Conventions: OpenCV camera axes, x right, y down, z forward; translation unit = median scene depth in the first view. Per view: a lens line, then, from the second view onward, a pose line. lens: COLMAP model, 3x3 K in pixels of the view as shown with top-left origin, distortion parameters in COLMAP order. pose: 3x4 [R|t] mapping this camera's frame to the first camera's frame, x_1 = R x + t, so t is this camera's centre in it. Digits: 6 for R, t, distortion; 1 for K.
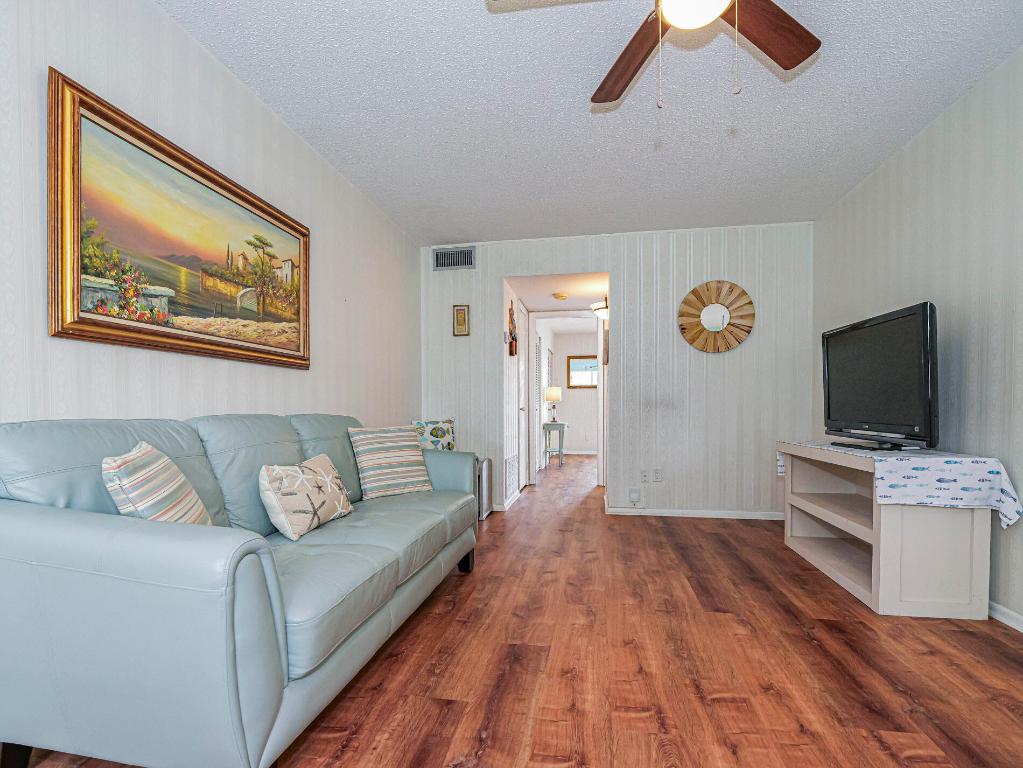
lens RADIAL K [[502.2, 0, 499.4], [0, 502.2, 423.4], [0, 0, 1]] dist [-0.014430, -0.000651]
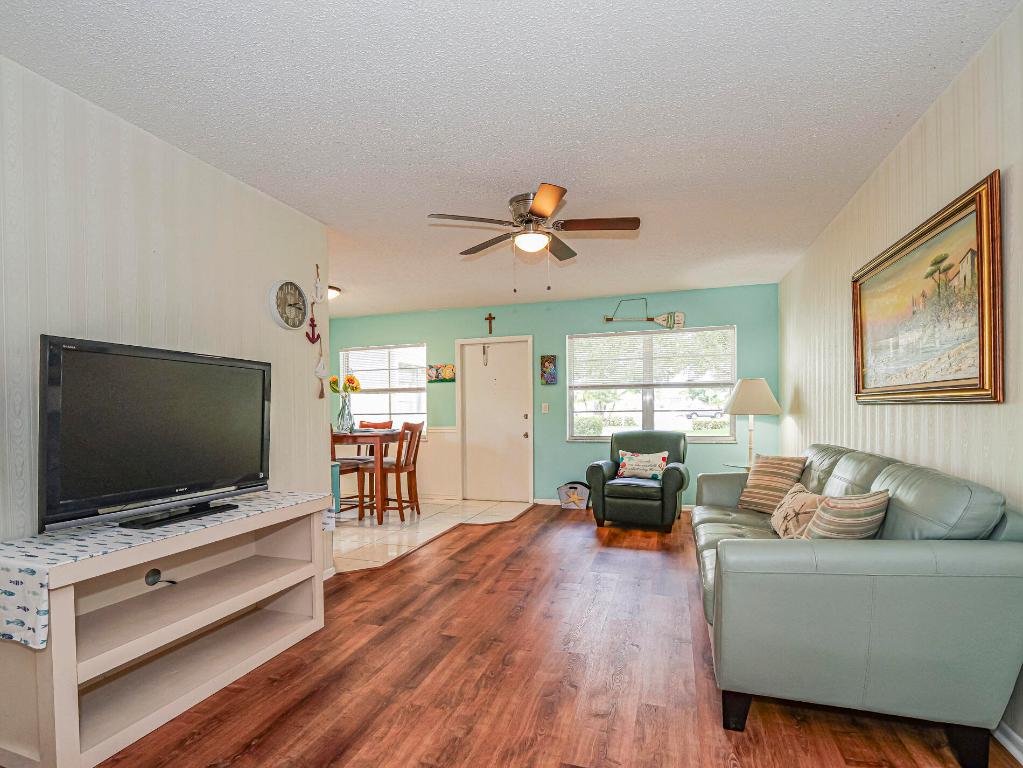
lens RADIAL K [[502.2, 0, 512.2], [0, 502.2, 427.1], [0, 0, 1]] dist [-0.014430, -0.000651]
pose [[-0.992651, 0.012704, 0.120347, 0.152922], [0.020494, 0.997758, 0.063712, -0.148834], [-0.119268, 0.065710, -0.990685, 1.949096]]
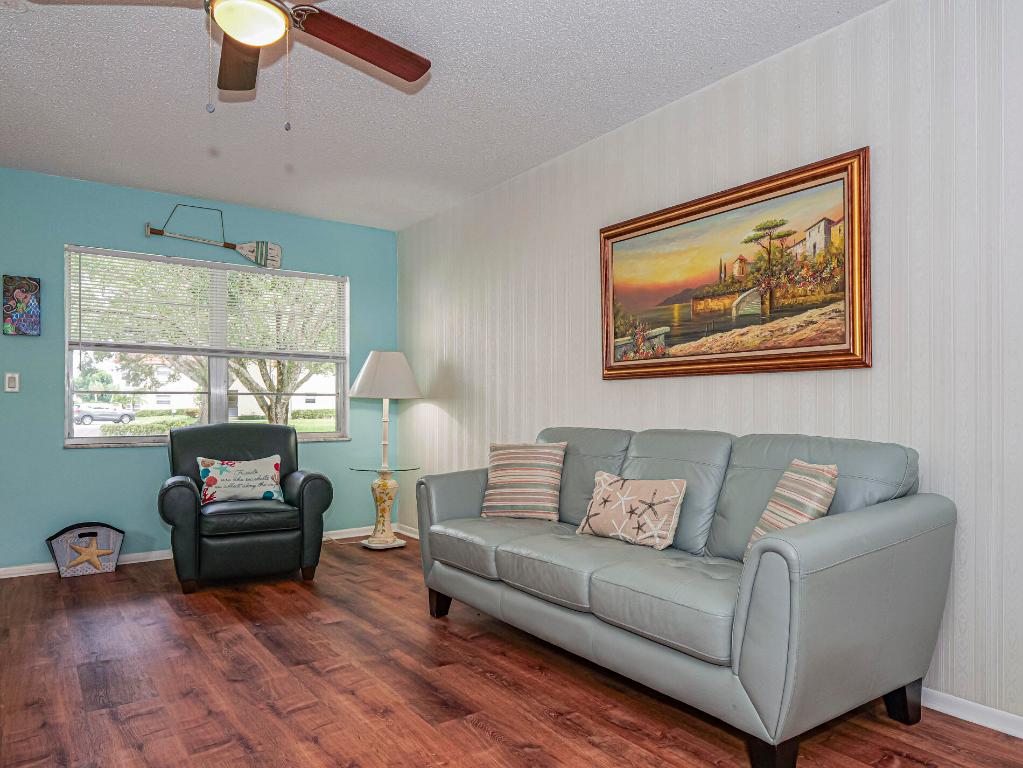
lens RADIAL K [[683.1, 0, 519.0], [0, 683.1, 412.7], [0, 0, 1]] dist [-0.006885, -0.003258]
pose [[-0.681956, 0.005124, -0.731375, 0.653869], [-0.021437, 0.999406, 0.026990, -0.073106], [0.731079, 0.034085, -0.681441, 1.485913]]
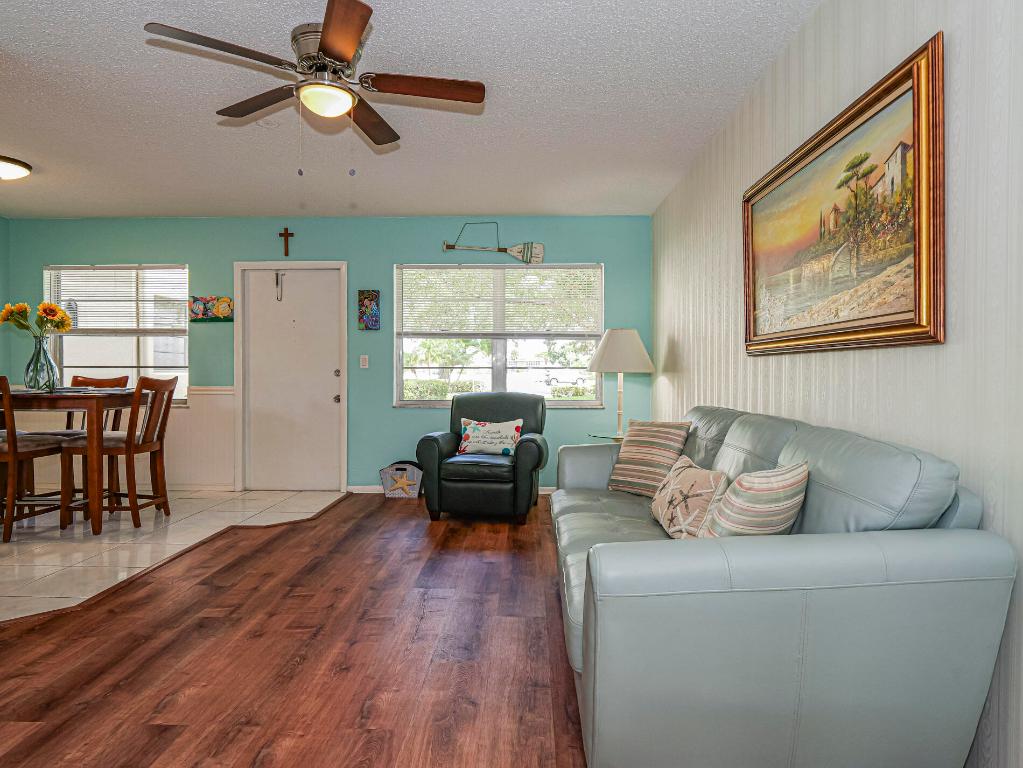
lens RADIAL K [[621.7, 0, 511.1], [0, 621.7, 382.2], [0, 0, 1]] dist [0.003392, 0.001758]
pose [[-0.987808, 0.004110, -0.155620, 0.108892], [-0.003367, 0.998854, 0.047751, -0.112704], [0.155638, 0.047692, -0.986662, 1.759672]]
